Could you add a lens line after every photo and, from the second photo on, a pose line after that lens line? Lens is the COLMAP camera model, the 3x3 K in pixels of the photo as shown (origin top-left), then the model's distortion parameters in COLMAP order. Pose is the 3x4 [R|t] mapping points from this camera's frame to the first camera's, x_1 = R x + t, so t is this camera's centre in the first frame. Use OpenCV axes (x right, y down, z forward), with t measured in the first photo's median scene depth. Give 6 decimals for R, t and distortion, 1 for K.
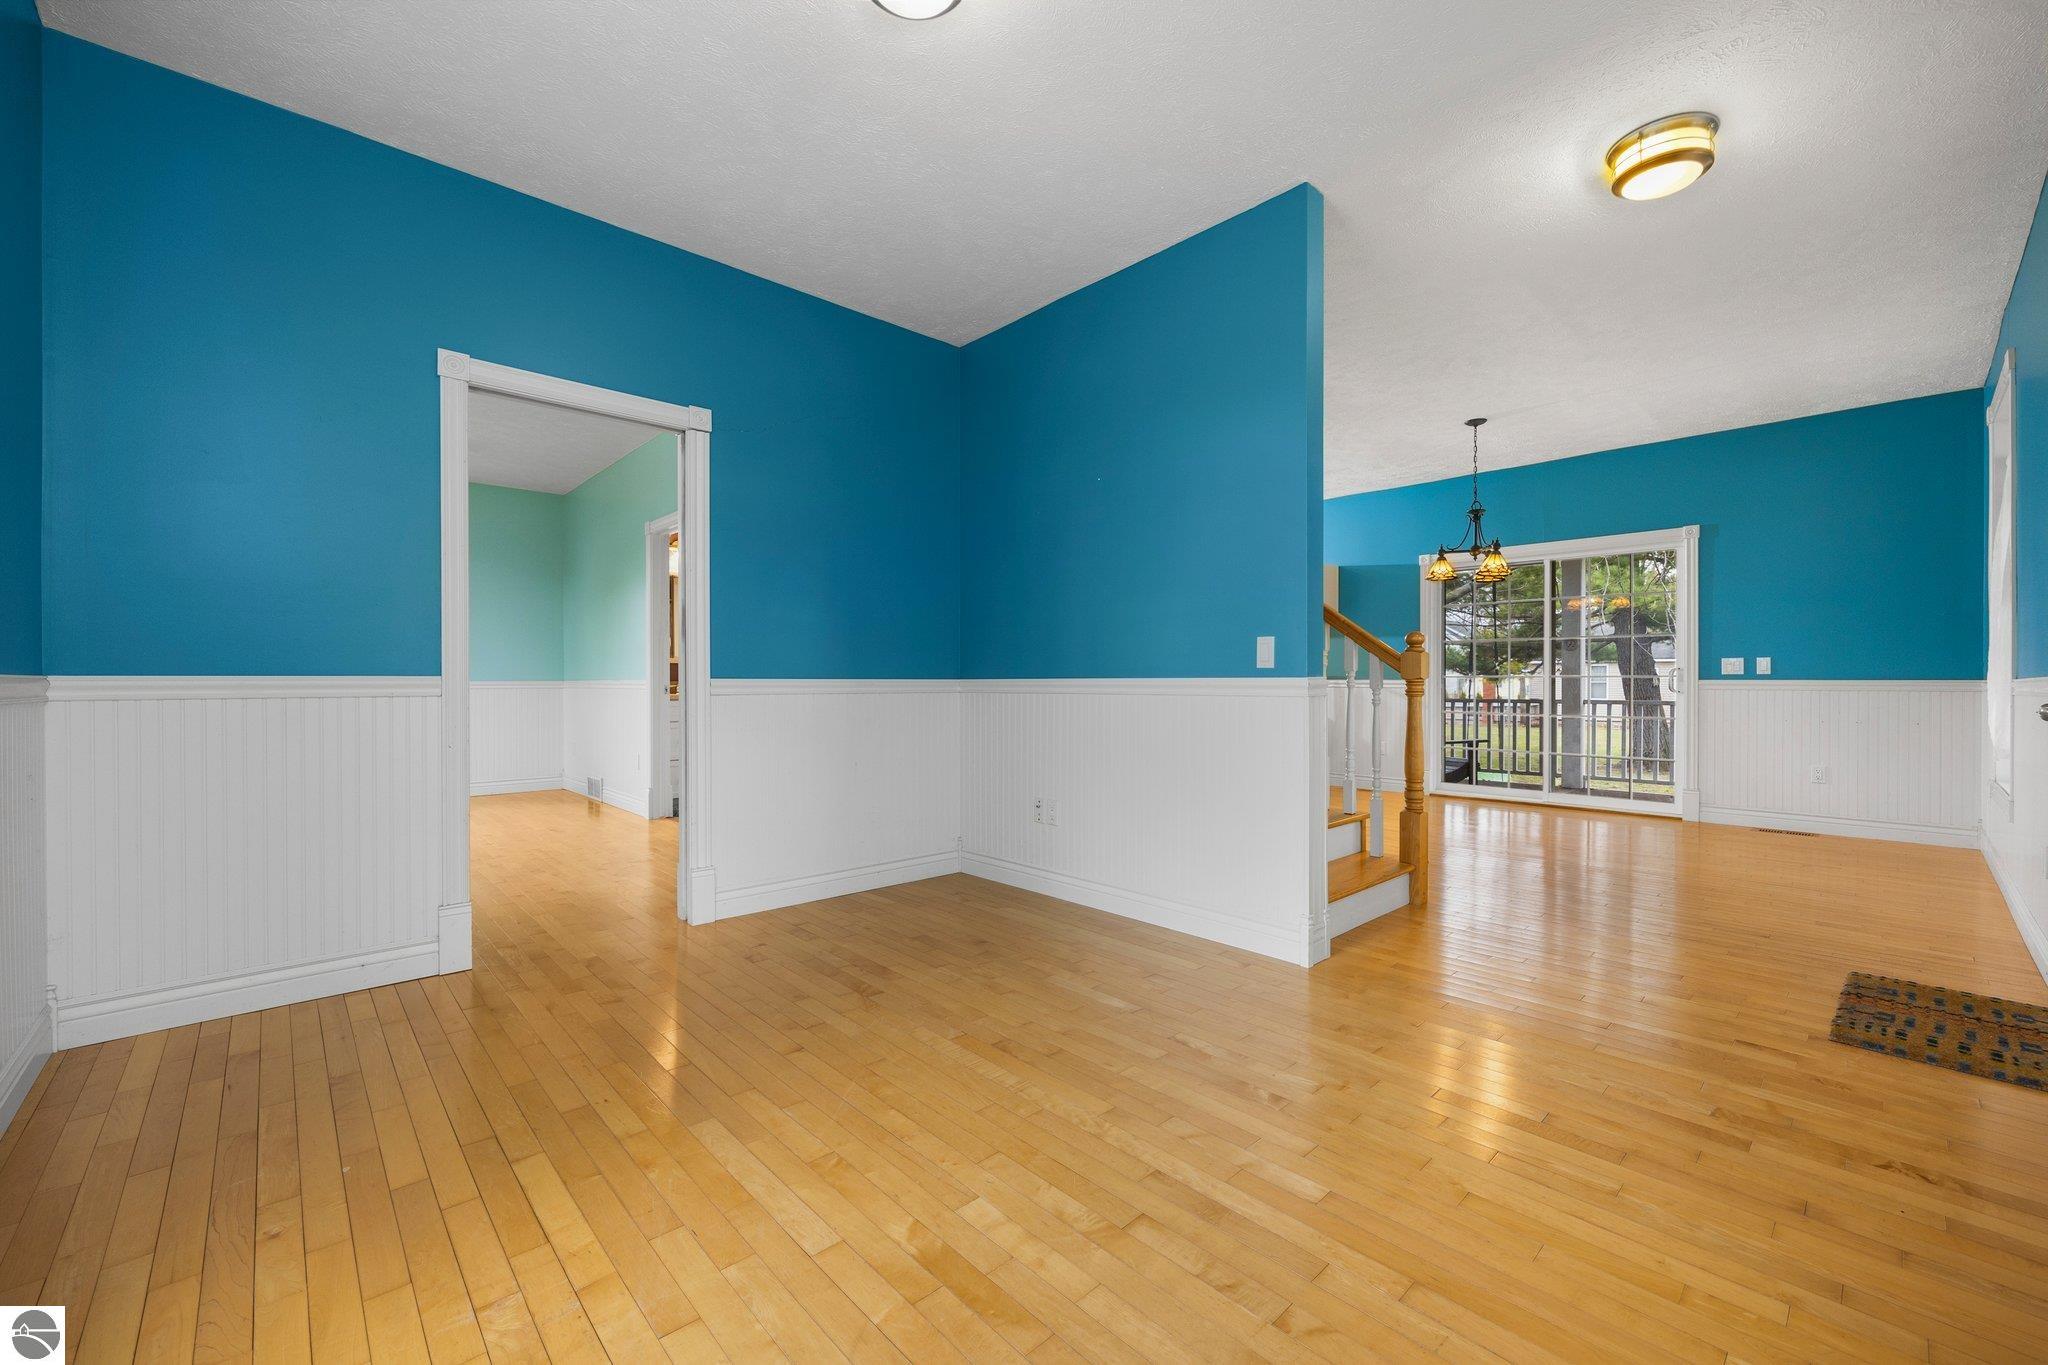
lens RADIAL K [[824.5, 0, 1013.4], [0, 824.5, 679.8], [0, 0, 1]] dist [0.001391, 0.000032]
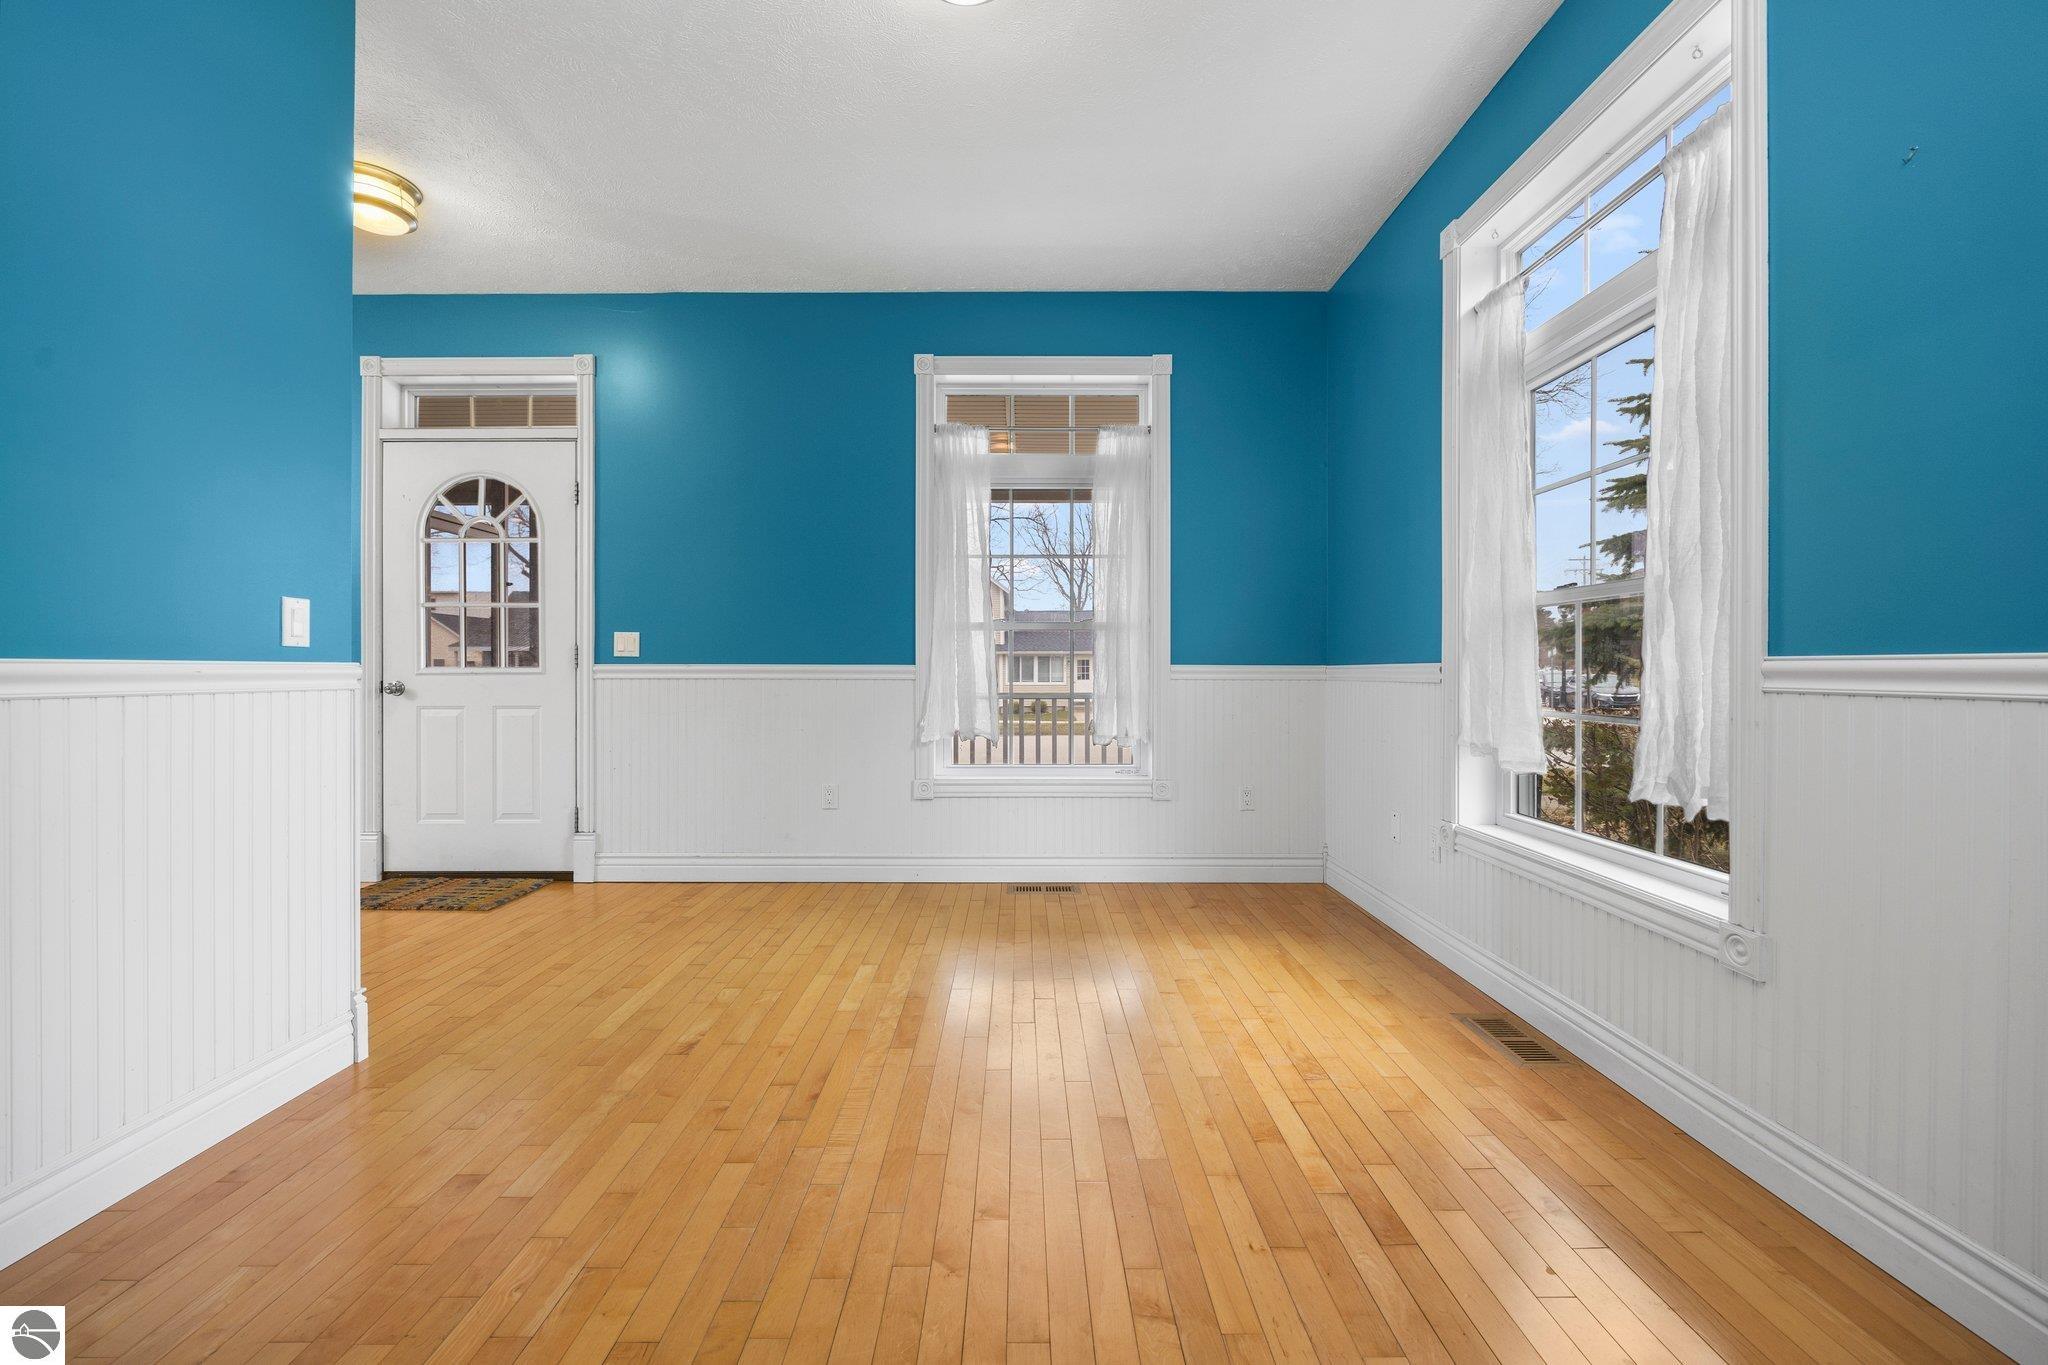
lens RADIAL K [[824.5, 0, 1021.2], [0, 824.5, 676.9], [0, 0, 1]] dist [0.001391, 0.000032]
pose [[-0.737630, -0.001758, 0.675203, -0.723808], [0.004724, 0.999959, 0.007763, 0.006256], [-0.675189, 0.008916, -0.737591, 1.444528]]
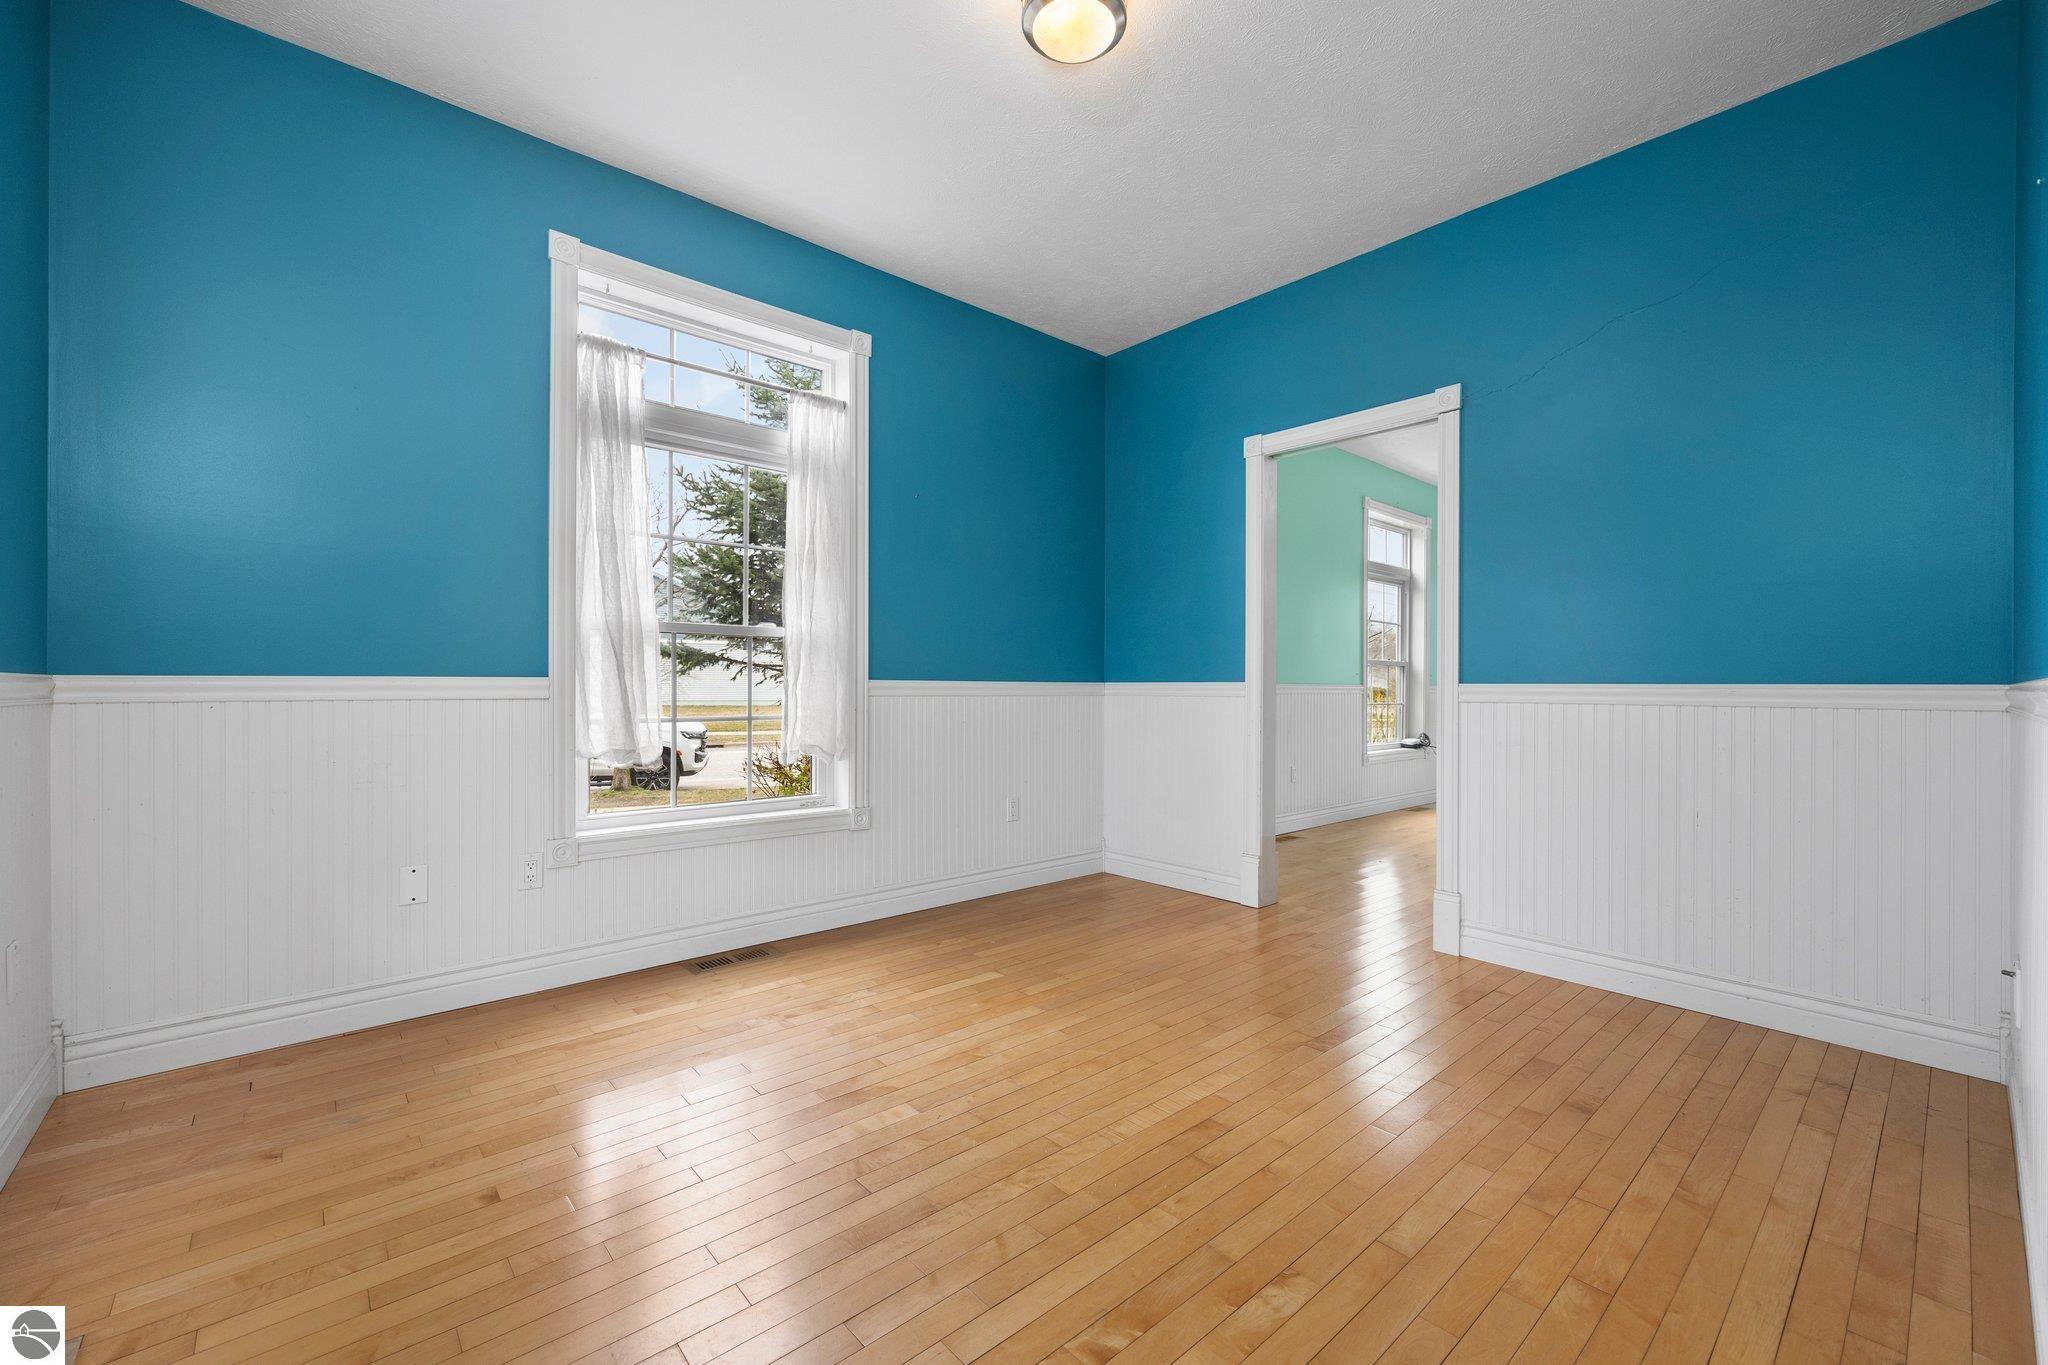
lens RADIAL K [[824.5, 0, 1021.6], [0, 824.5, 682.6], [0, 0, 1]] dist [0.001391, 0.000032]
pose [[-0.009681, -0.003105, -0.999948, 0.813015], [-0.006339, 0.999975, -0.003044, 0.004141], [0.999933, 0.006309, -0.009701, 0.813059]]
